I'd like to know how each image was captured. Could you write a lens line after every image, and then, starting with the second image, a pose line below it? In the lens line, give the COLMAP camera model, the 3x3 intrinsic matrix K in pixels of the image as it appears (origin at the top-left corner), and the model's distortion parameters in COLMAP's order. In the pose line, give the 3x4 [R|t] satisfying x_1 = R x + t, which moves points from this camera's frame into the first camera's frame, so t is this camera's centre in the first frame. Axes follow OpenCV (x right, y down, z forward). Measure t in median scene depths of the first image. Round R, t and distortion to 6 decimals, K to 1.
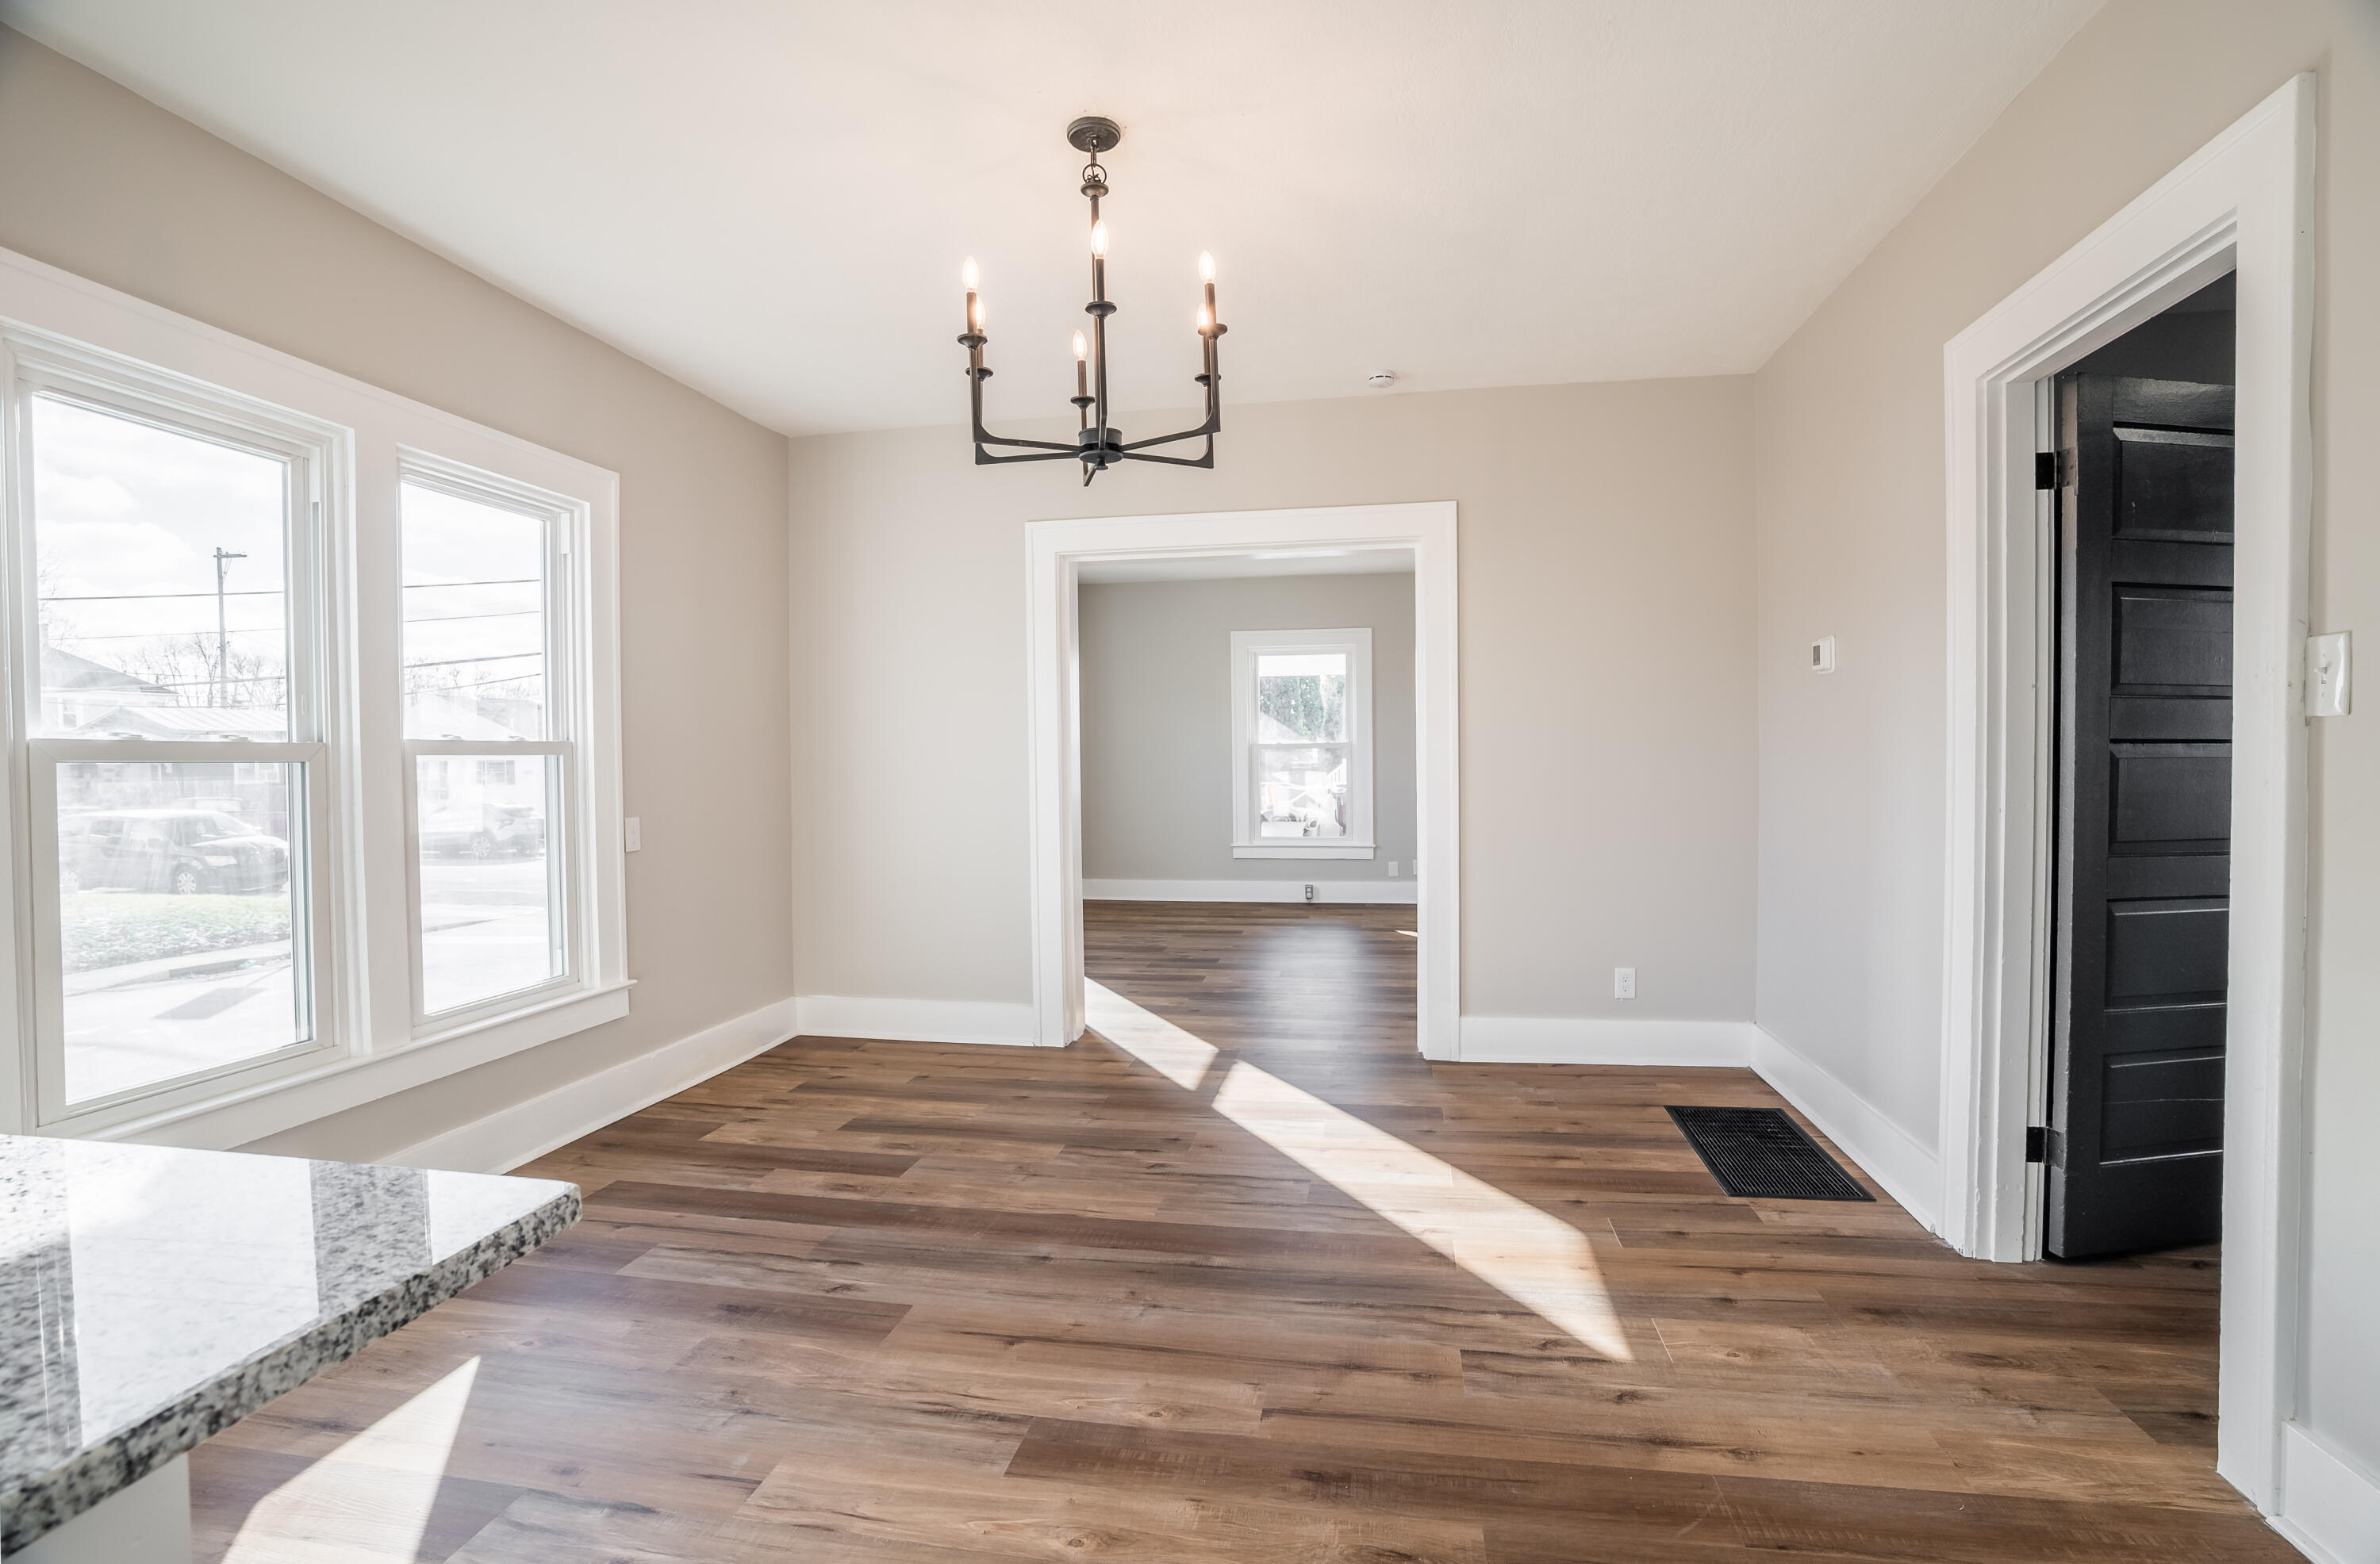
lens RADIAL K [[1067.6, 0, 1190.0], [0, 1067.6, 782.0], [0, 0, 1]] dist [-0.034470, 0.000323]
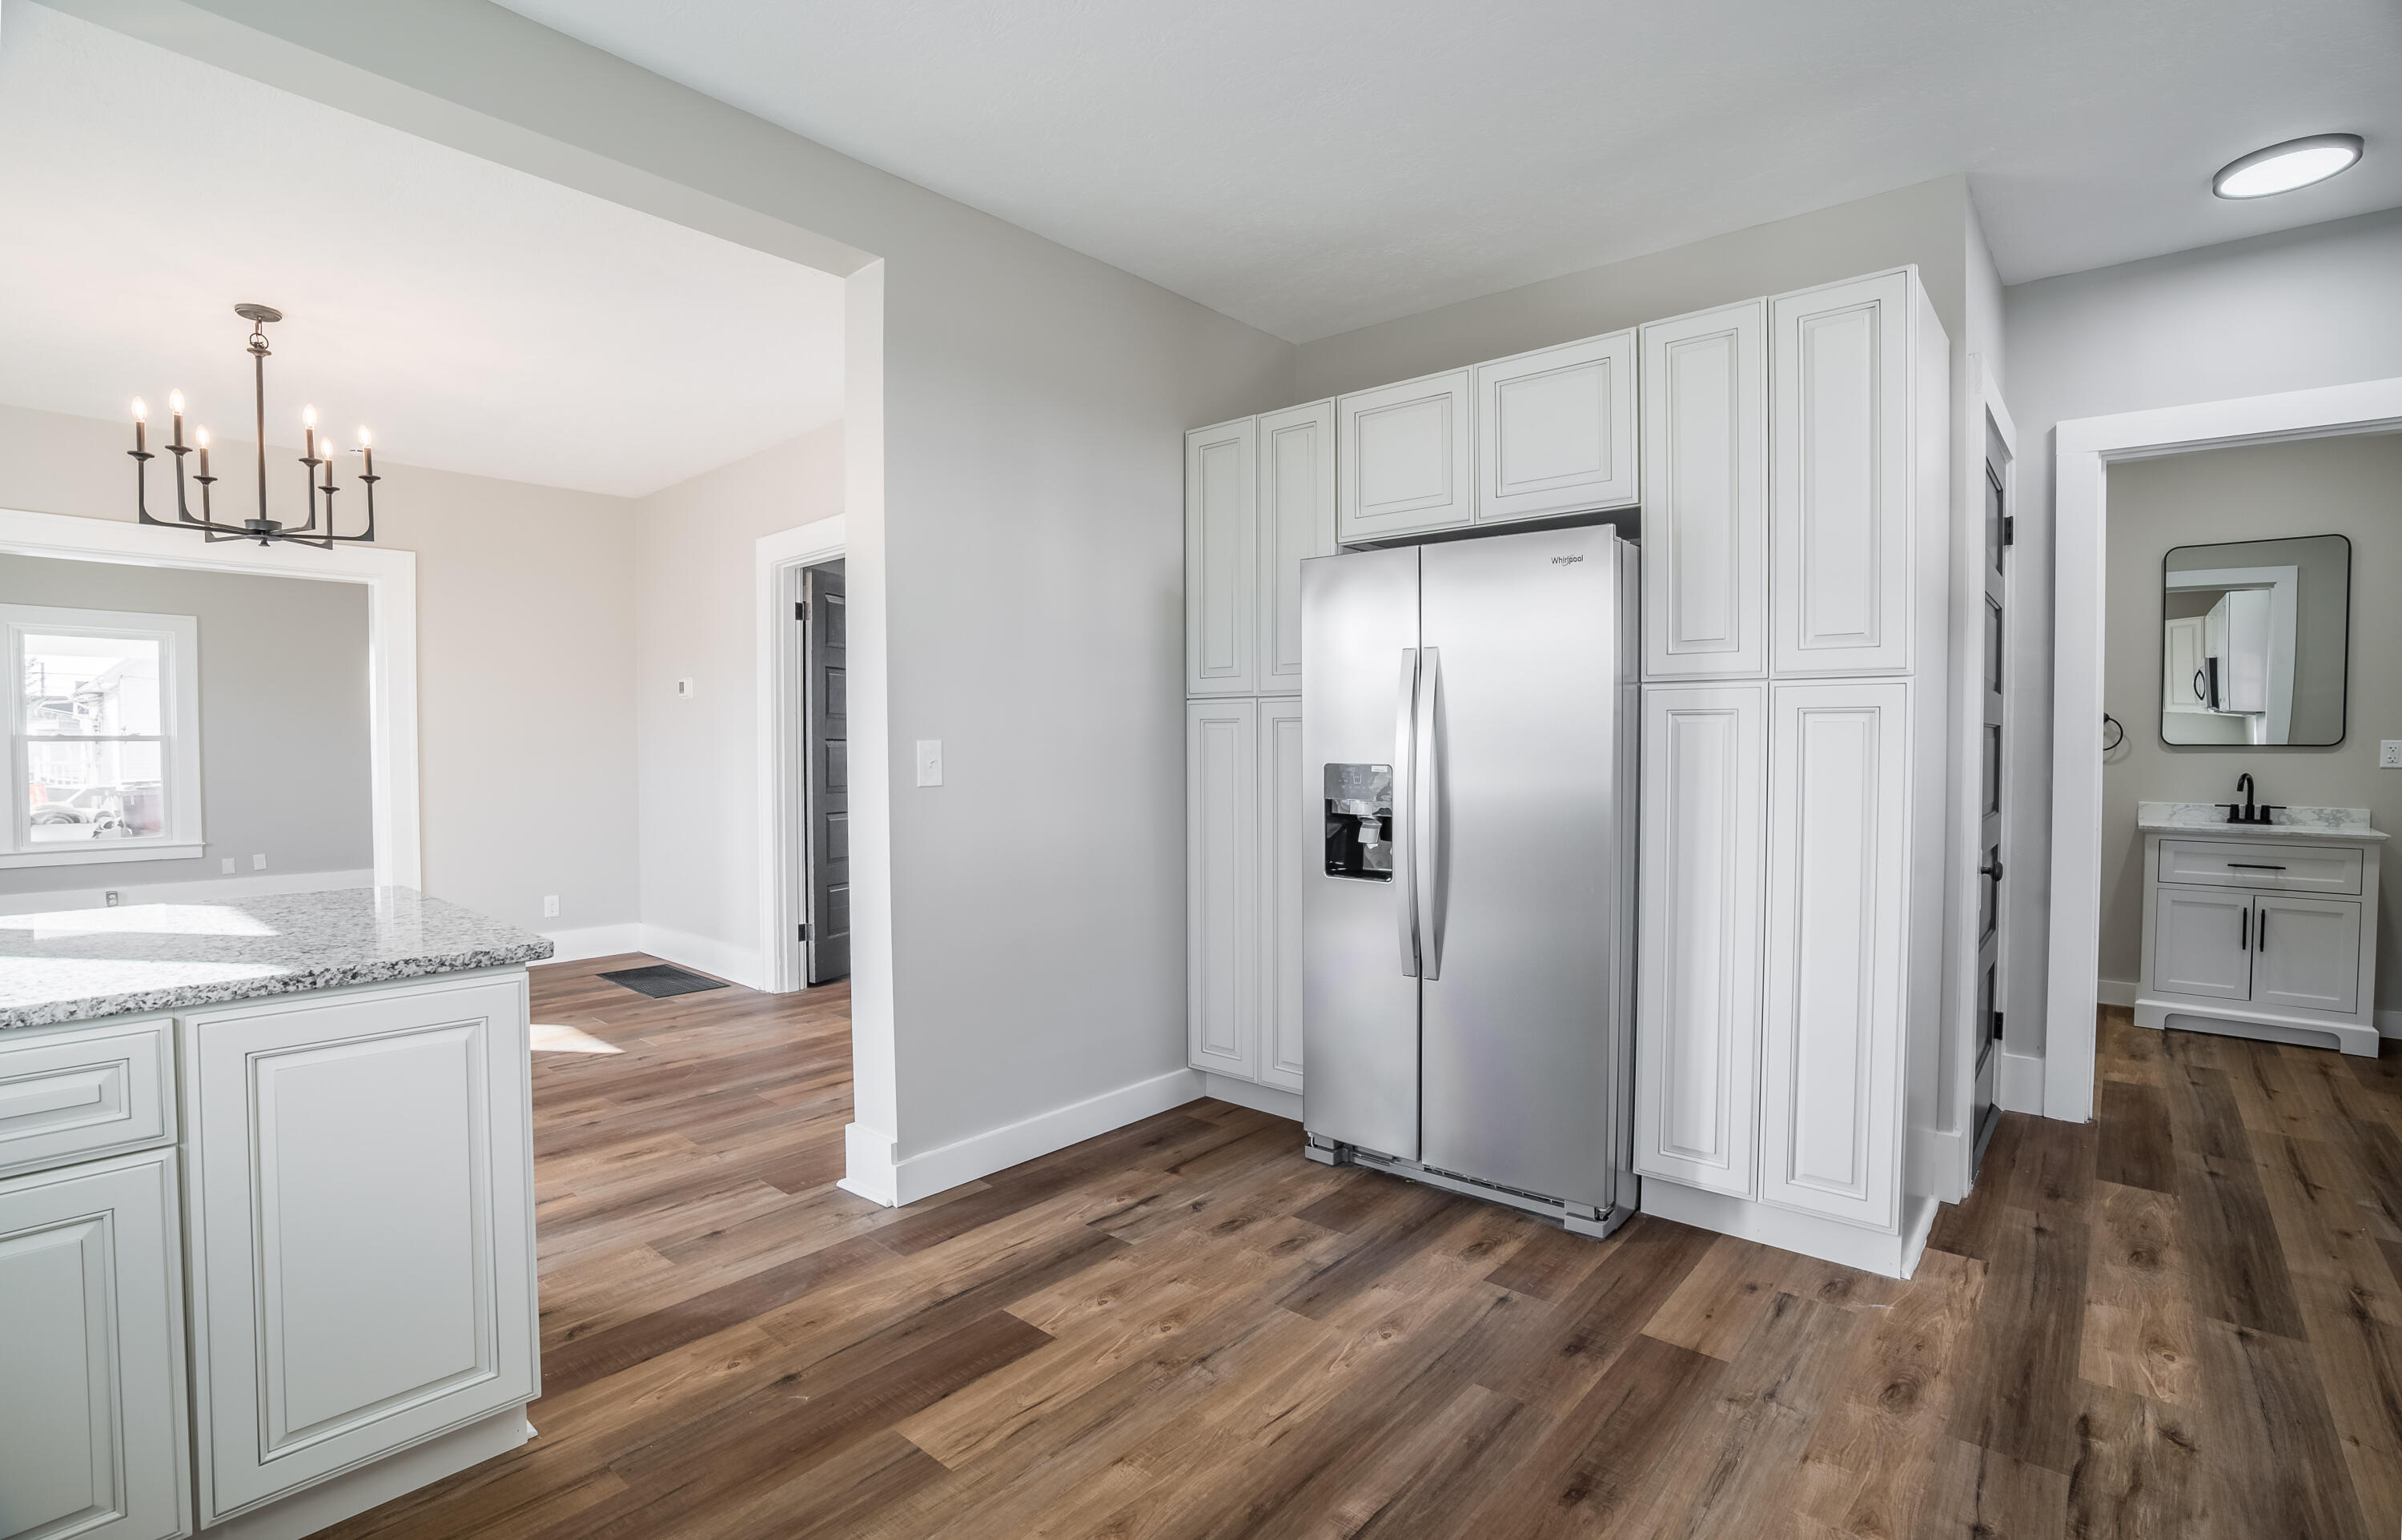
lens RADIAL K [[1132.1, 0, 1201.0], [0, 1132.1, 770.0], [0, 0, 1]] dist [-0.012560, 0.000110]
pose [[0.505399, -0.010839, 0.862818, -0.734314], [0.020156, 0.999797, 0.000753, 0.036238], [-0.862650, 0.017010, 0.505514, -0.842681]]
